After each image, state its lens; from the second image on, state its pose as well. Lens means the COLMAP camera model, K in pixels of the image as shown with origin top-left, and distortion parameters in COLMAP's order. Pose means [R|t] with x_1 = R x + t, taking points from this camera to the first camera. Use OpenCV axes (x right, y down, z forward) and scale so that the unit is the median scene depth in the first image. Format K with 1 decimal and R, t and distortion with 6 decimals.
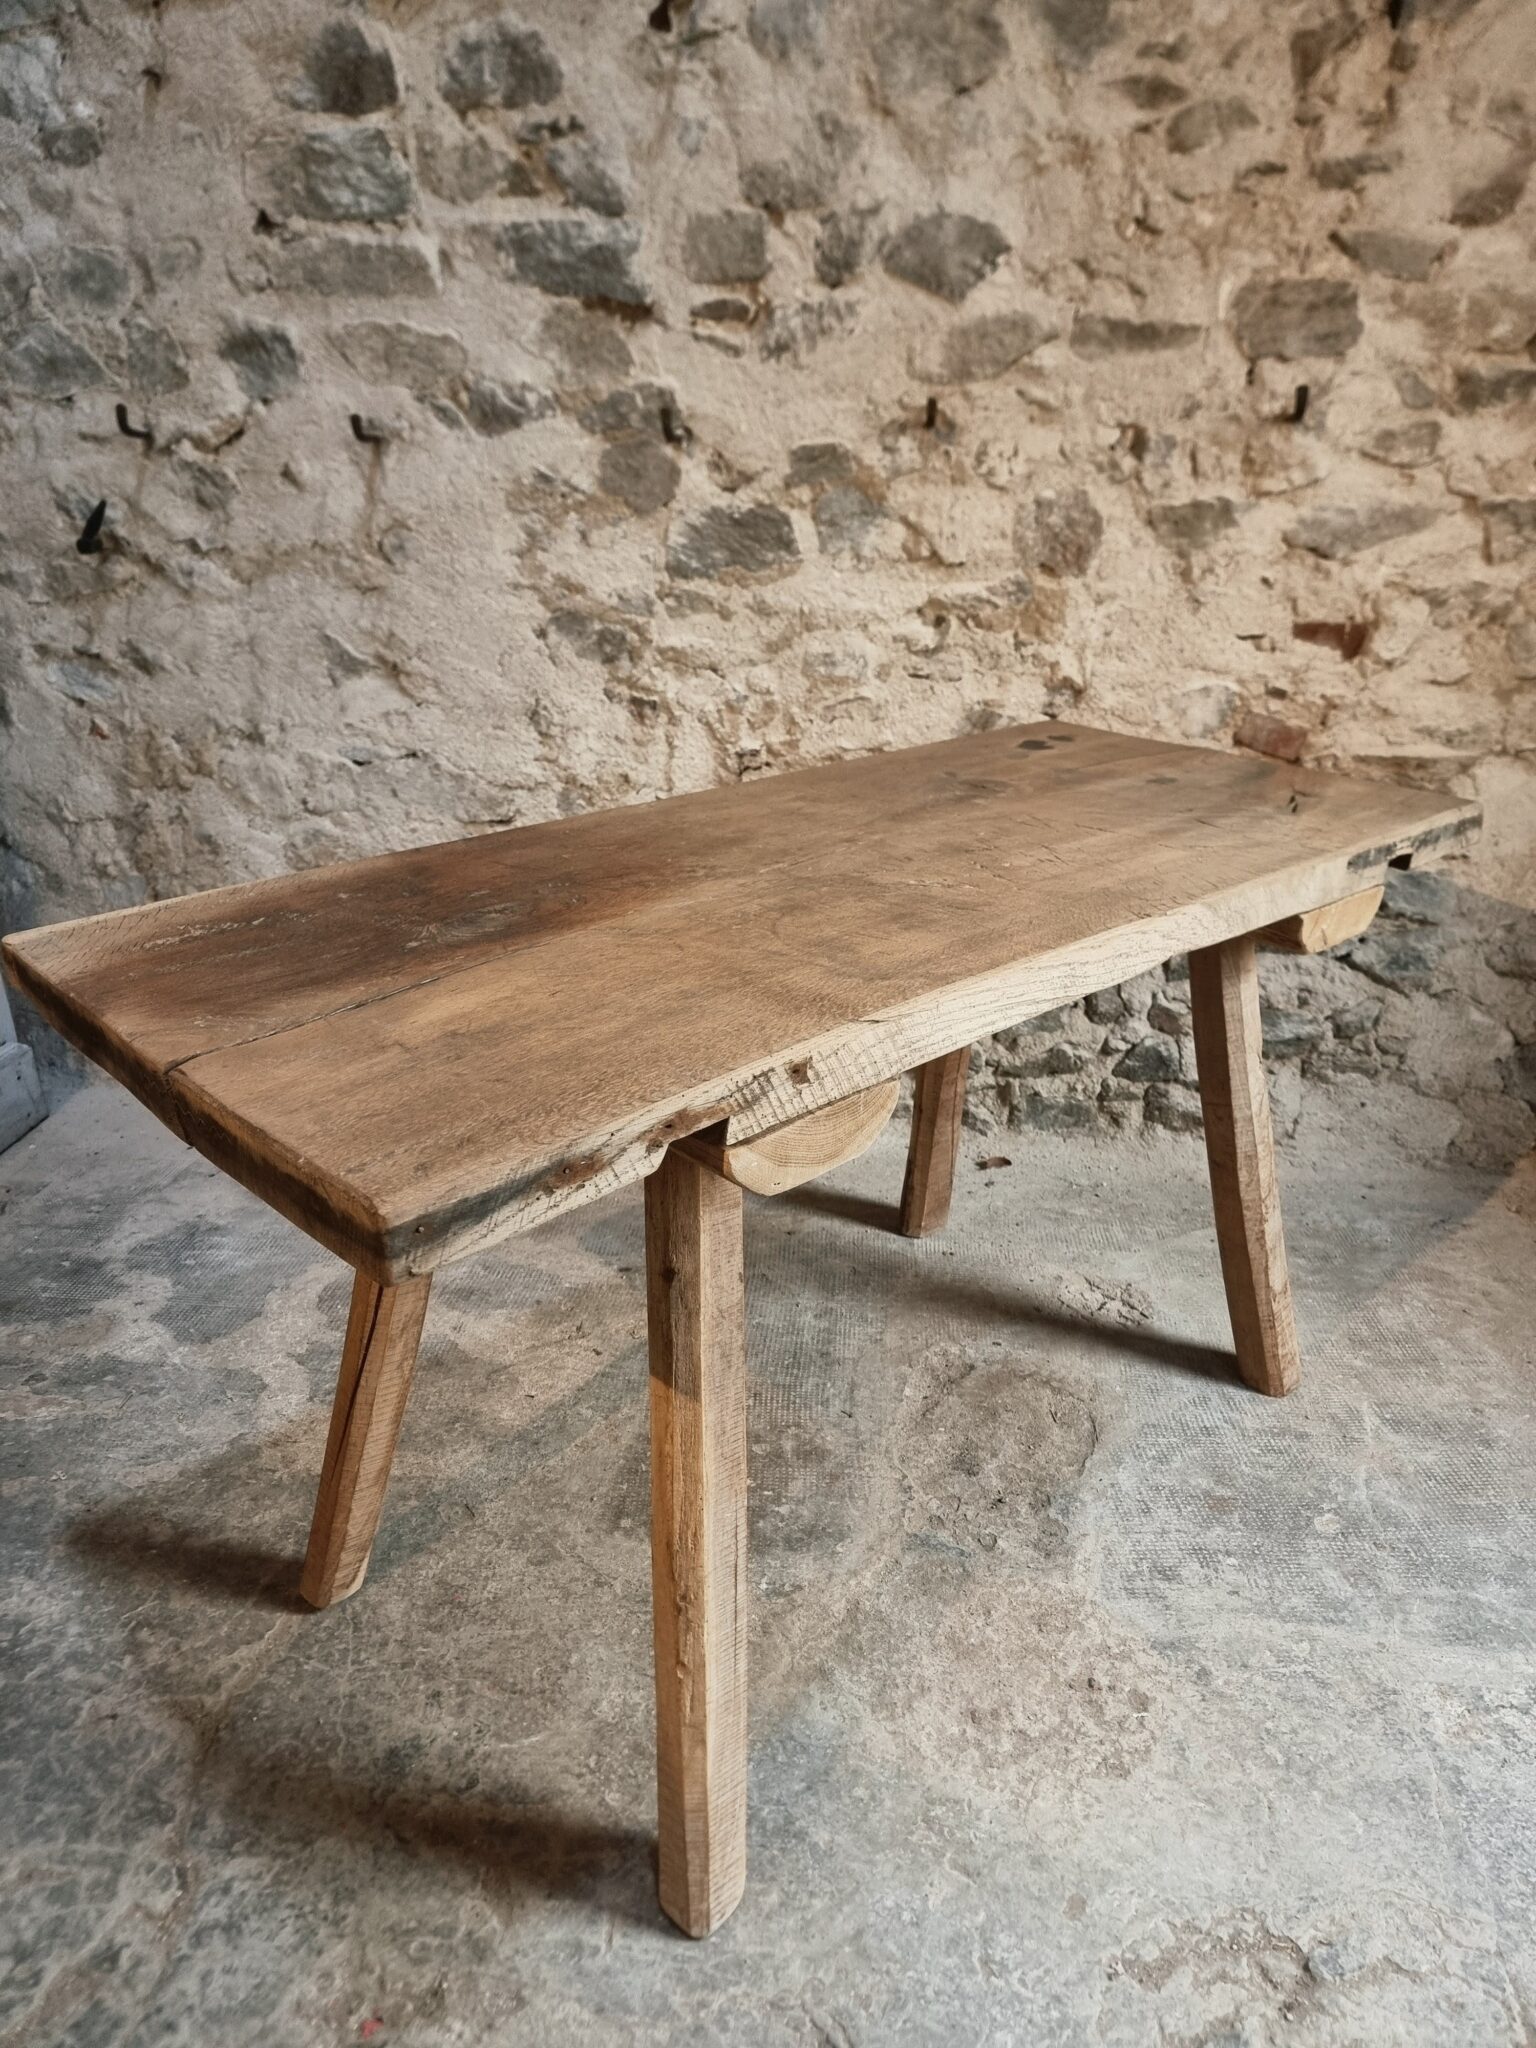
lens RADIAL K [[1441.3, 0, 748.1], [0, 1441.3, 1012.2], [0, 0, 1]] dist [0.061201, -0.060106]
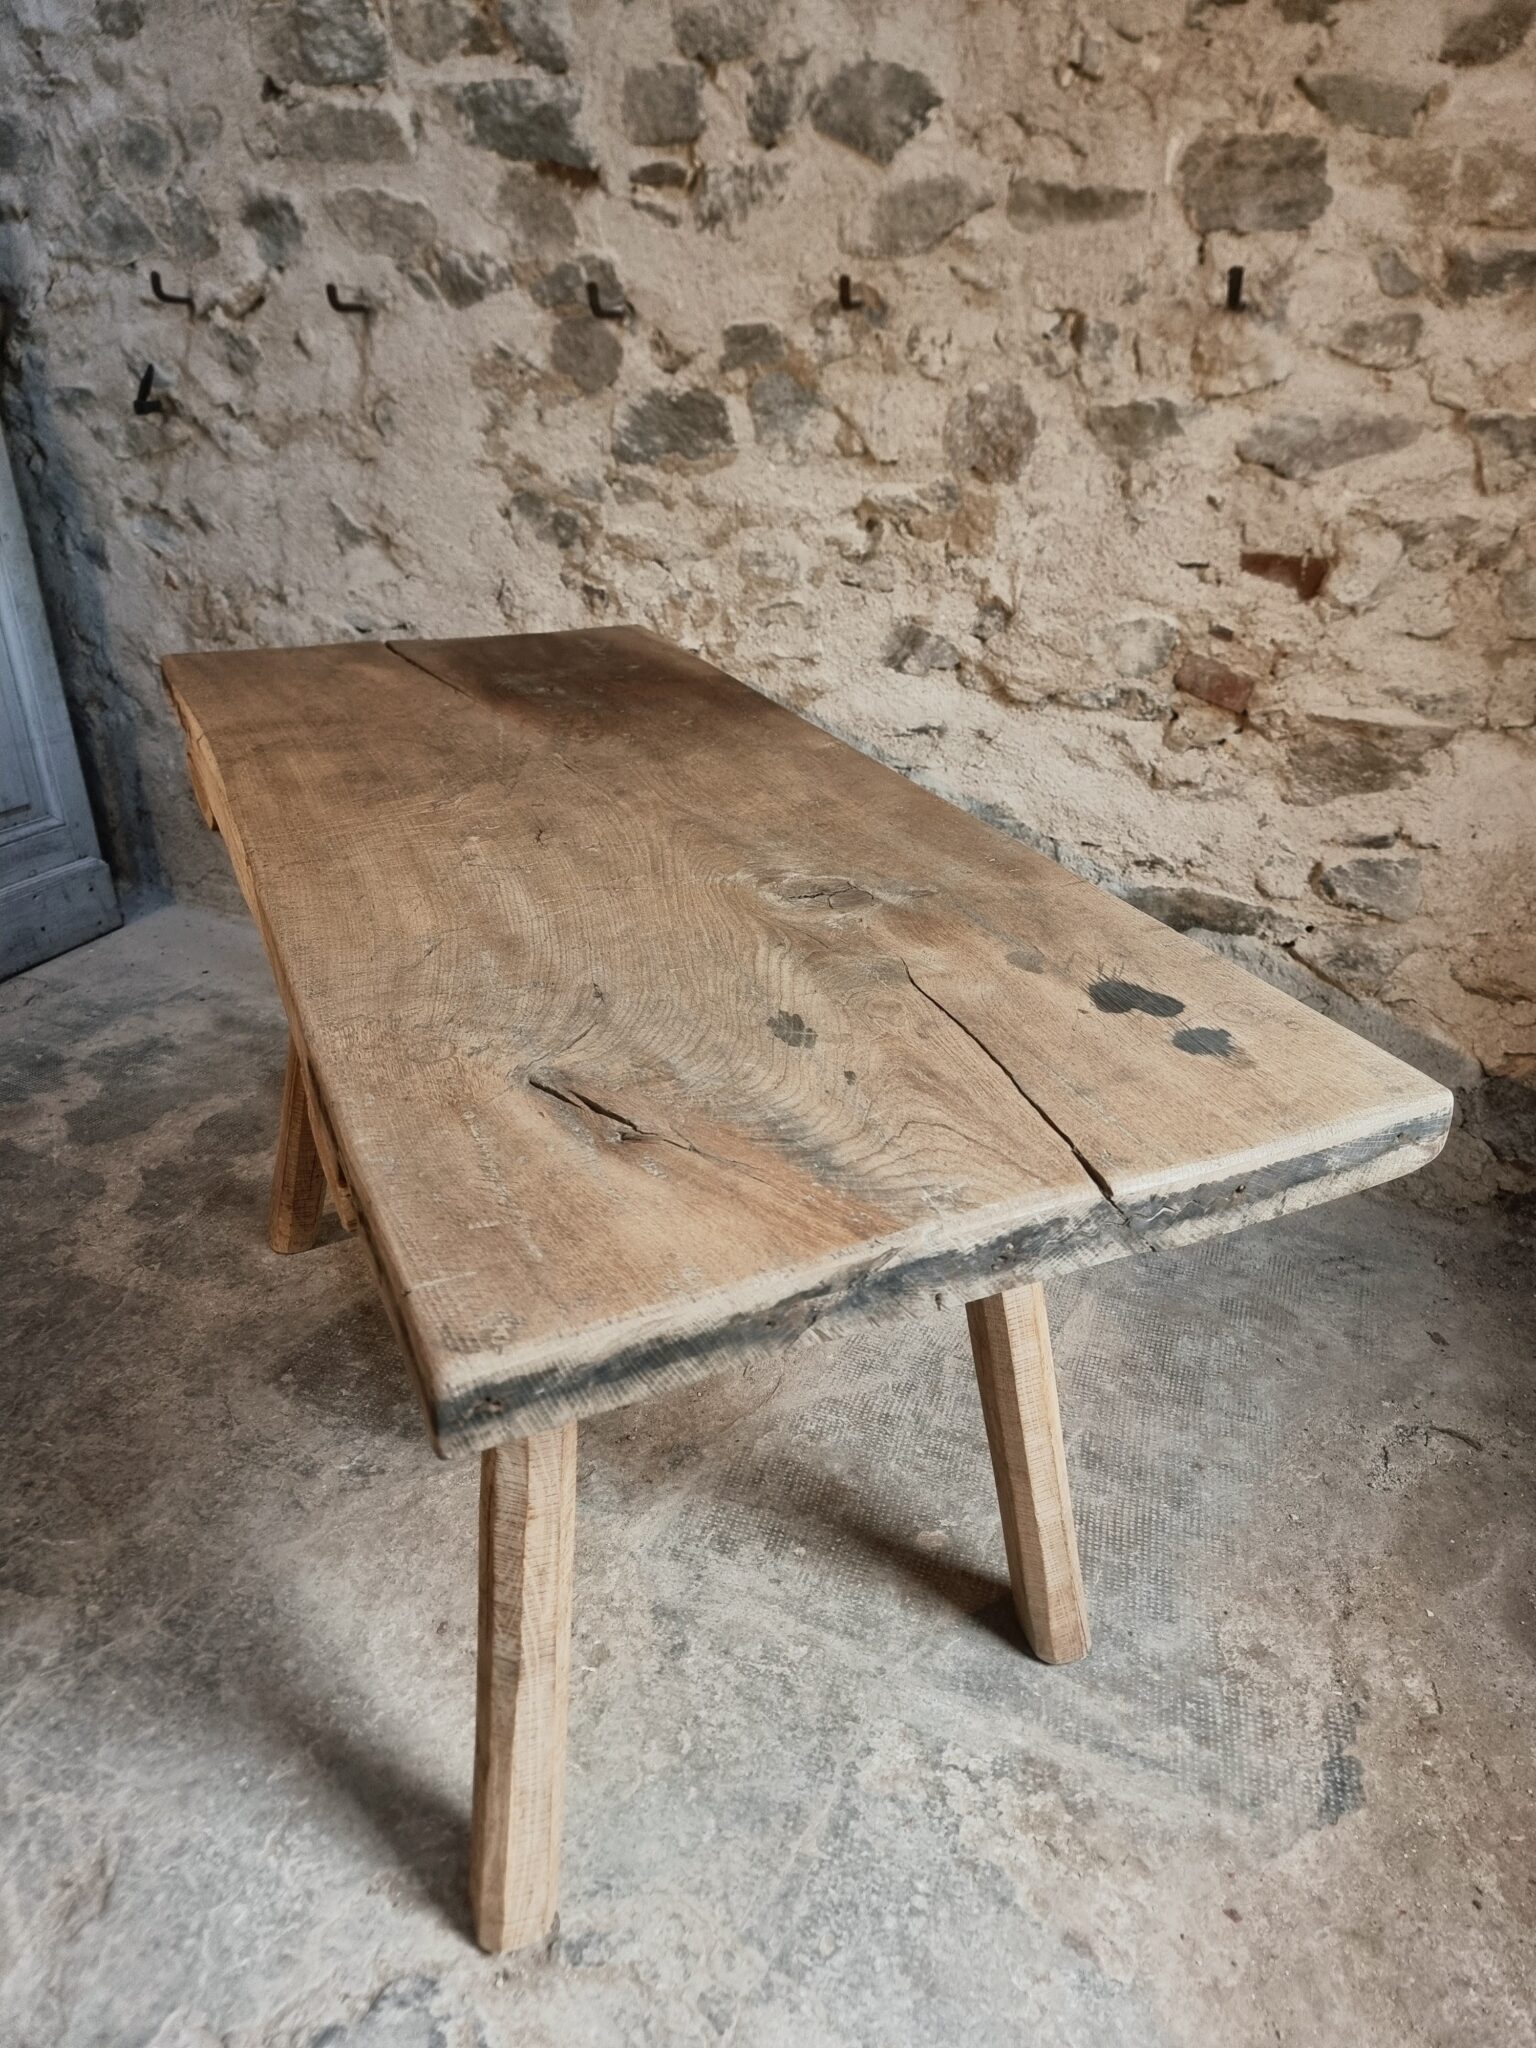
lens RADIAL K [[1441.3, 0, 744.8], [0, 1441.3, 1022.7], [0, 0, 1]] dist [0.061201, -0.060106]
pose [[0.948333, 0.152622, -0.278158, 0.366099], [-0.125667, 0.985686, 0.112392, -0.051292], [0.291330, -0.071629, 0.953937, 0.070310]]
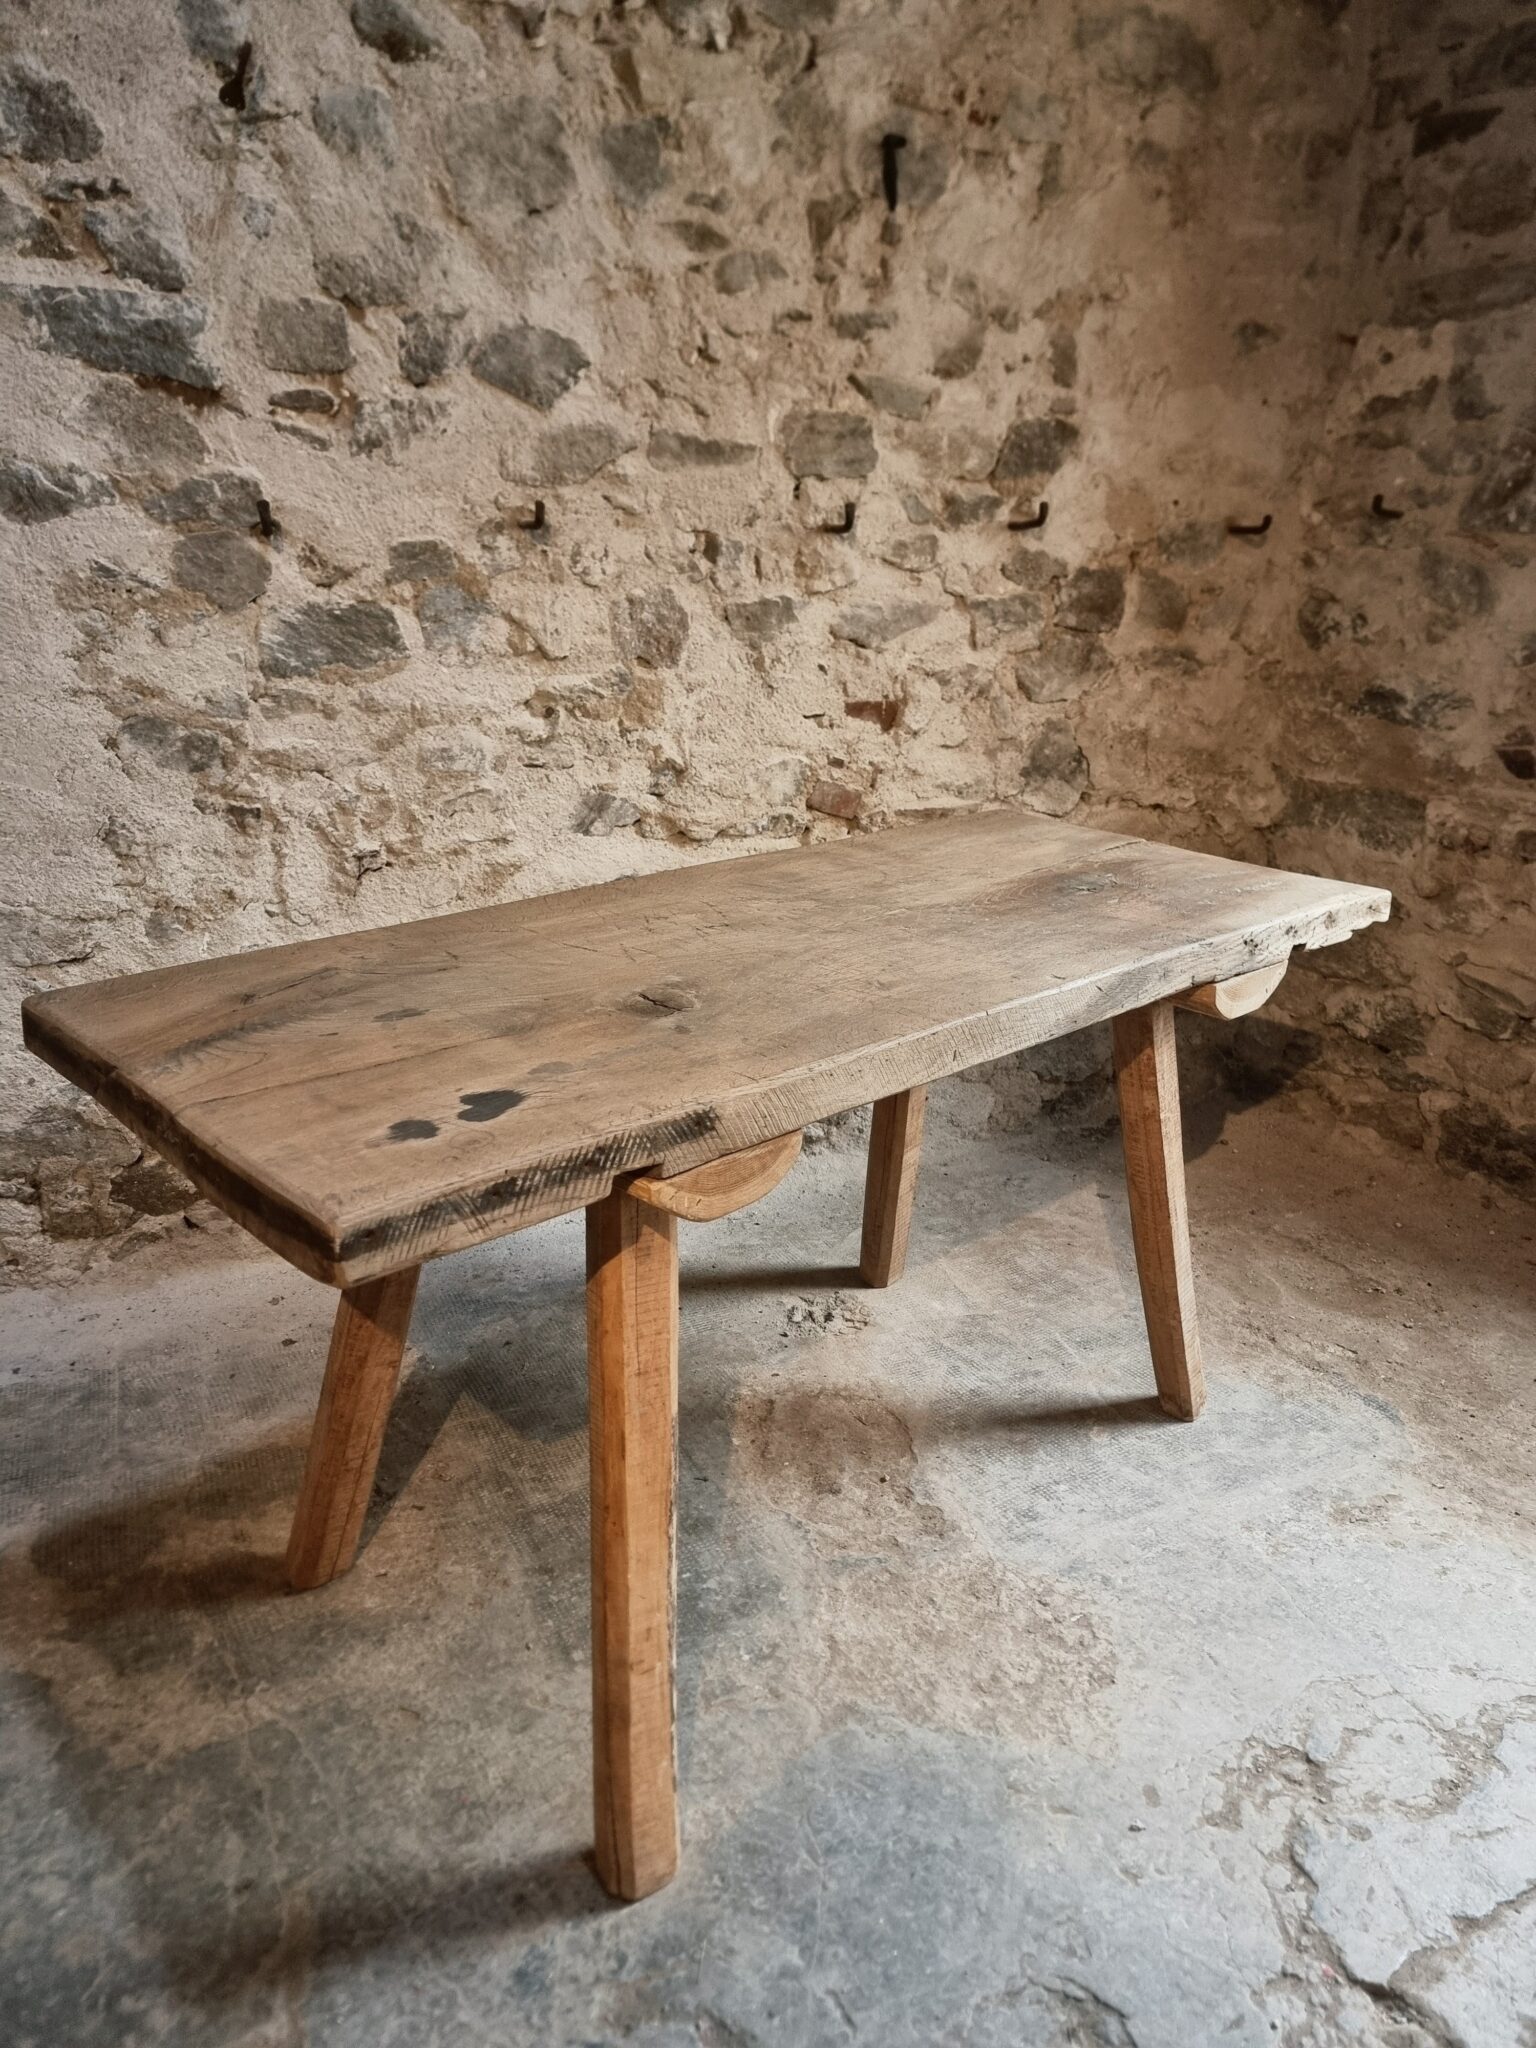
lens RADIAL K [[1441.3, 0, 765.0], [0, 1441.3, 1031.5], [0, 0, 1]] dist [0.061201, -0.060106]
pose [[0.845160, -0.159786, 0.510071, -0.302709], [0.171556, 0.984876, 0.024267, -0.045337], [-0.506234, 0.066996, 0.859790, 0.053073]]
